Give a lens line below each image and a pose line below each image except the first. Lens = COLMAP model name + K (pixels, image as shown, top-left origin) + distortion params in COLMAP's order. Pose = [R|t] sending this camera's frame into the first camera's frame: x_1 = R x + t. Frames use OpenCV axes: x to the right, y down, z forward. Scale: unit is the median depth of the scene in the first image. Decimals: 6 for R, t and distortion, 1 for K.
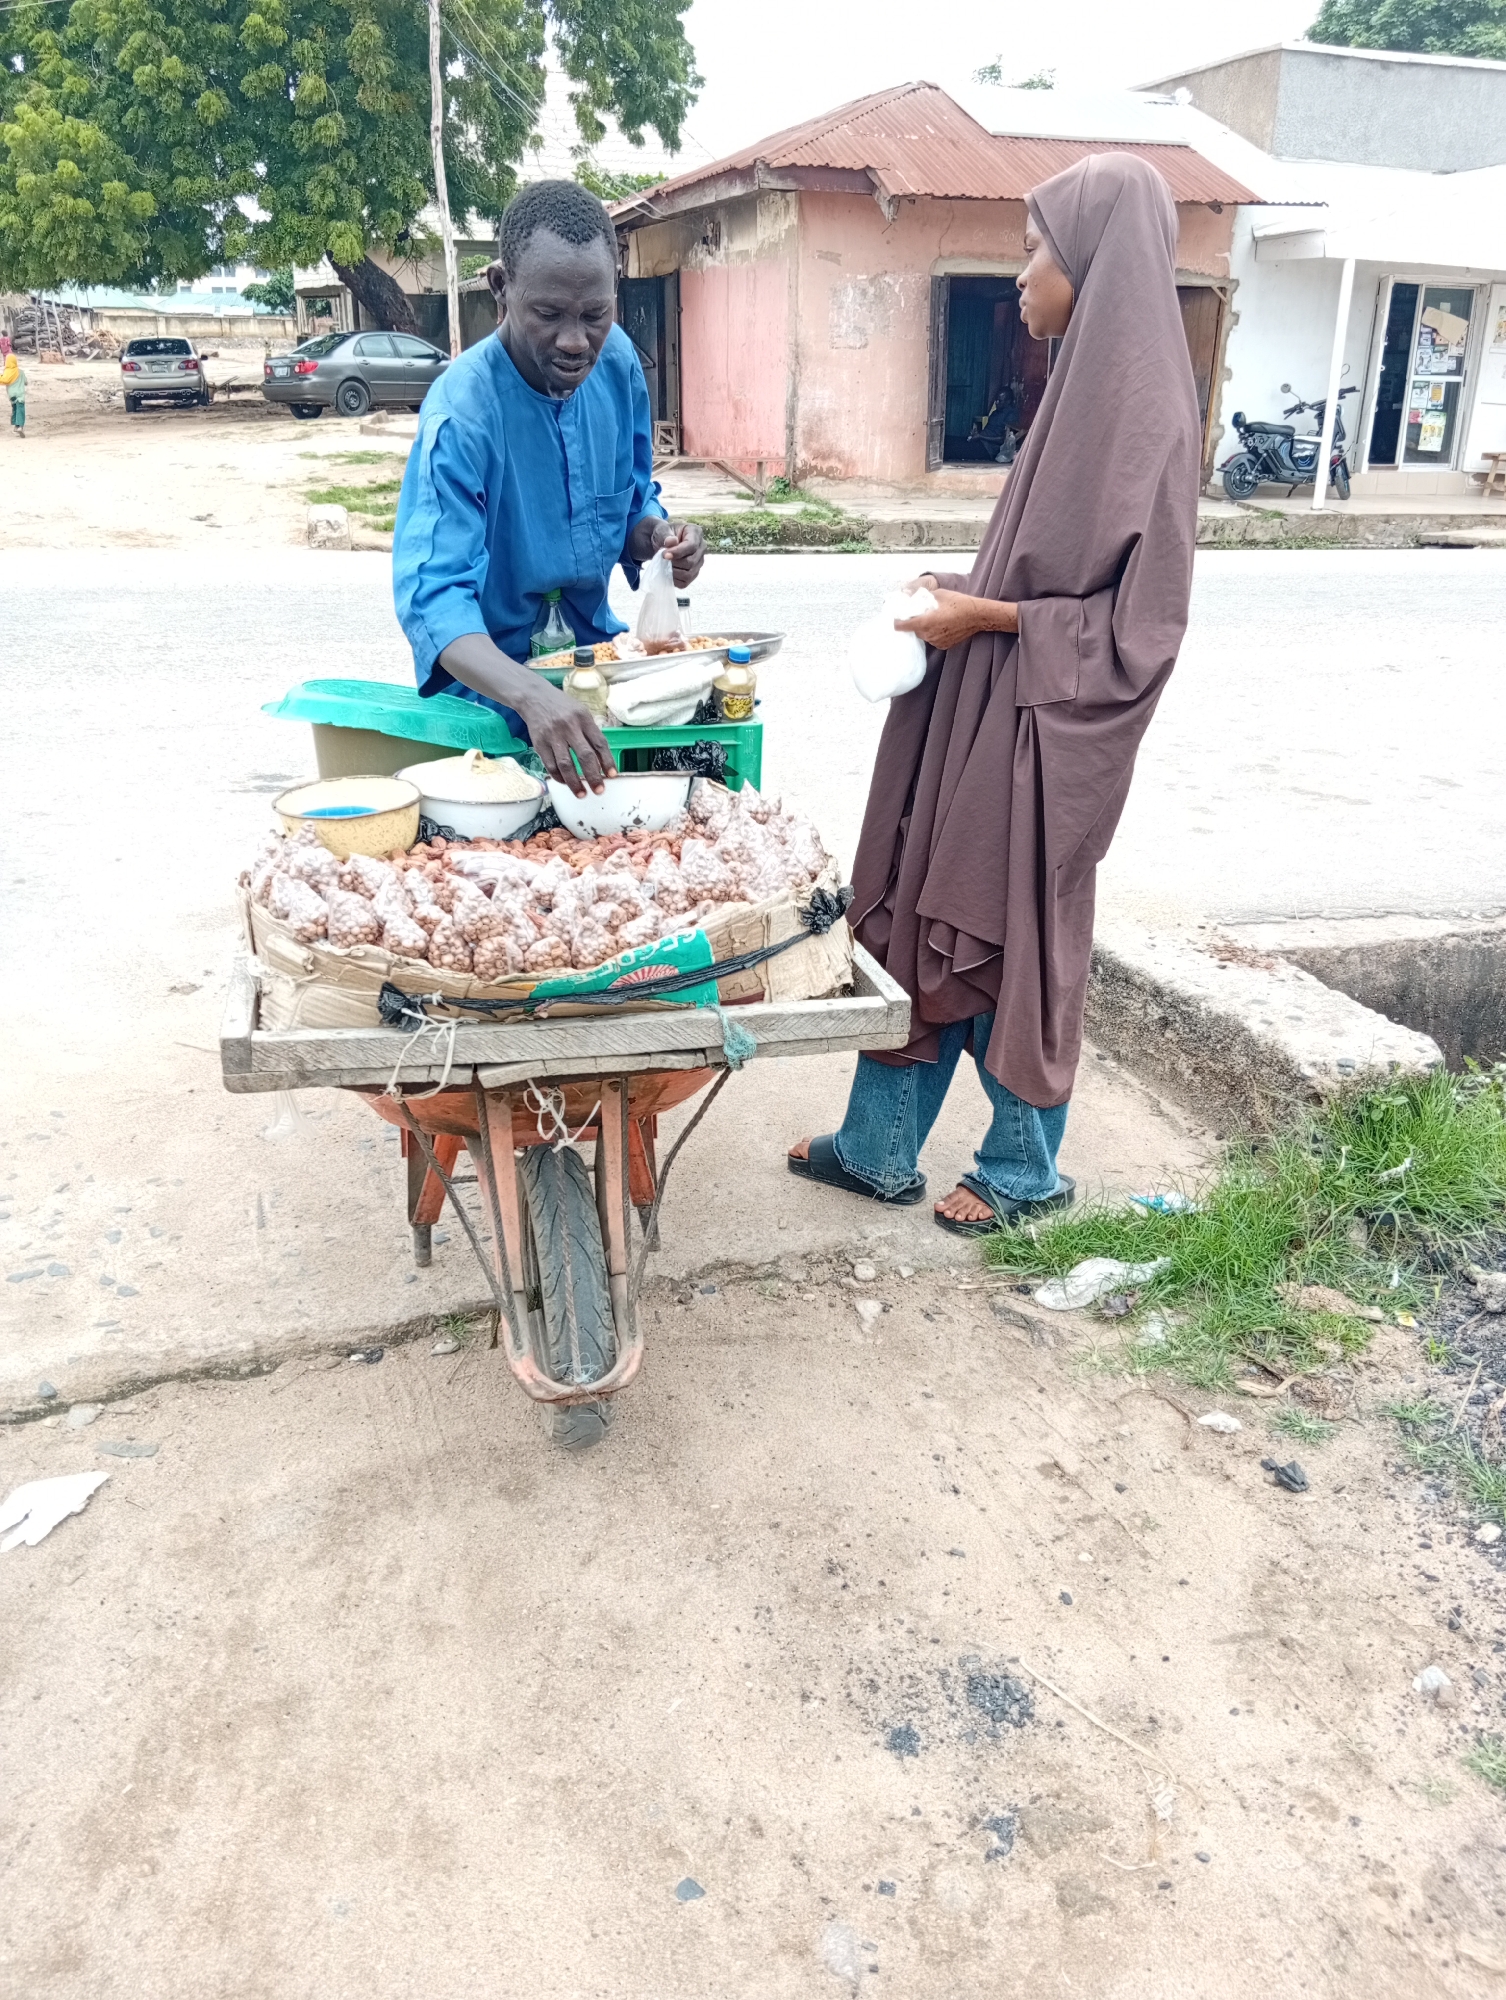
lens RADIAL K [[1579.7, 0, 759.3], [0, 1579.7, 966.5], [0, 0, 1]] dist [0.140960, -0.303902]
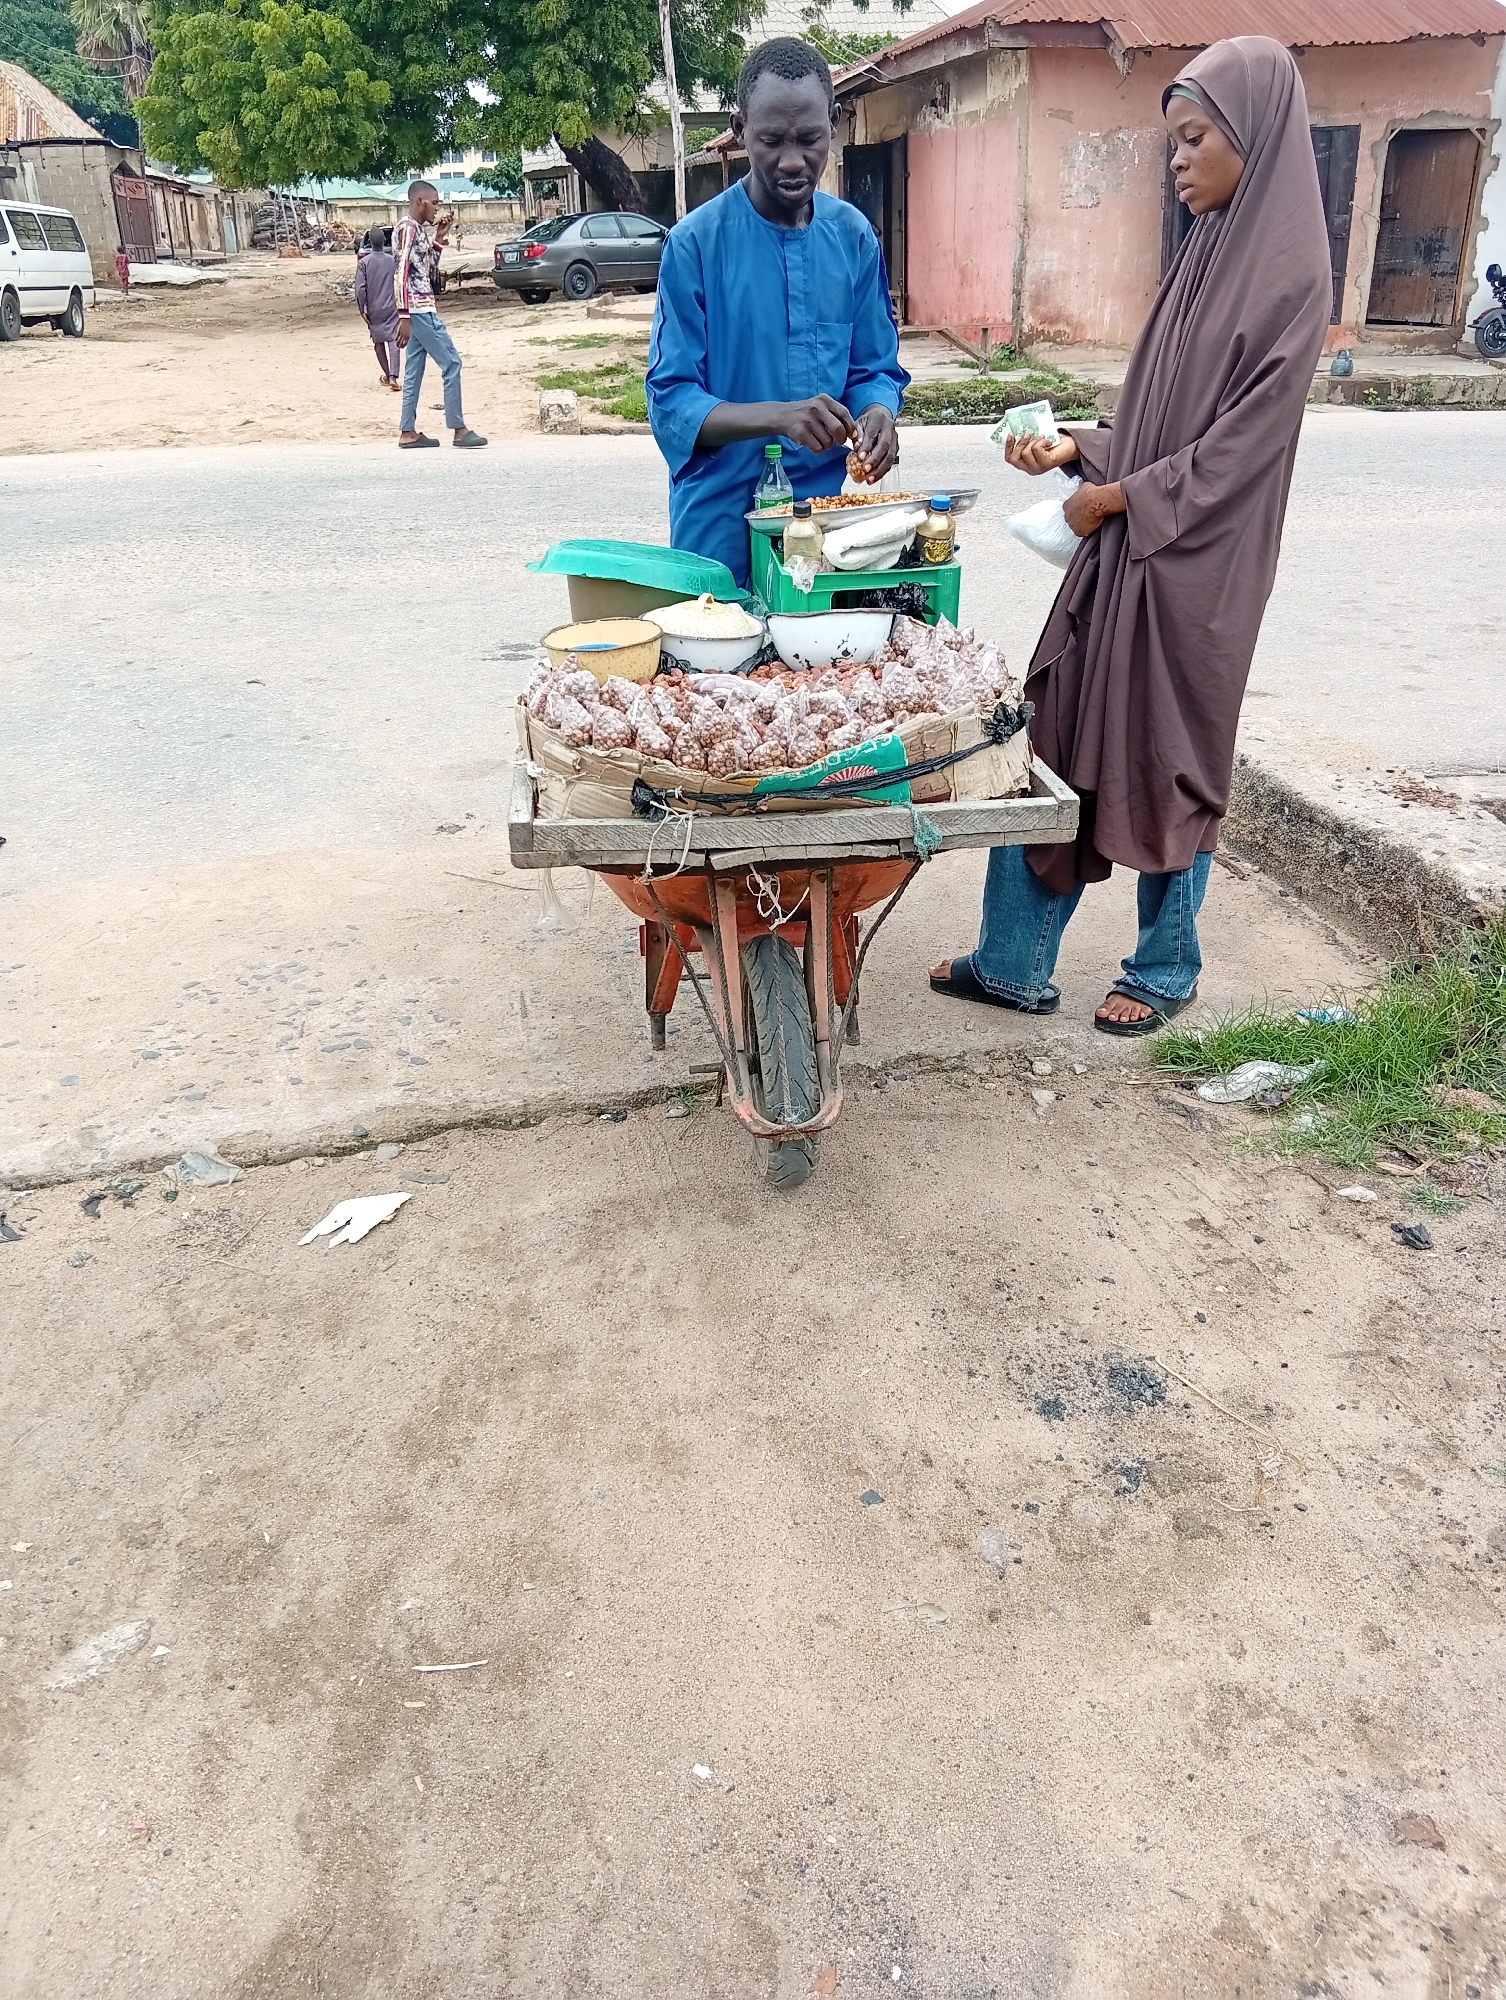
lens RADIAL K [[1565.2, 0, 731.8], [0, 1565.2, 984.2], [0, 0, 1]] dist [0.137389, -0.323286]
pose [[0.988535, 0.024722, -0.148953, 0.016312], [-0.012321, 0.996422, 0.083609, 0.051064], [0.150488, -0.080815, 0.985303, -0.150803]]
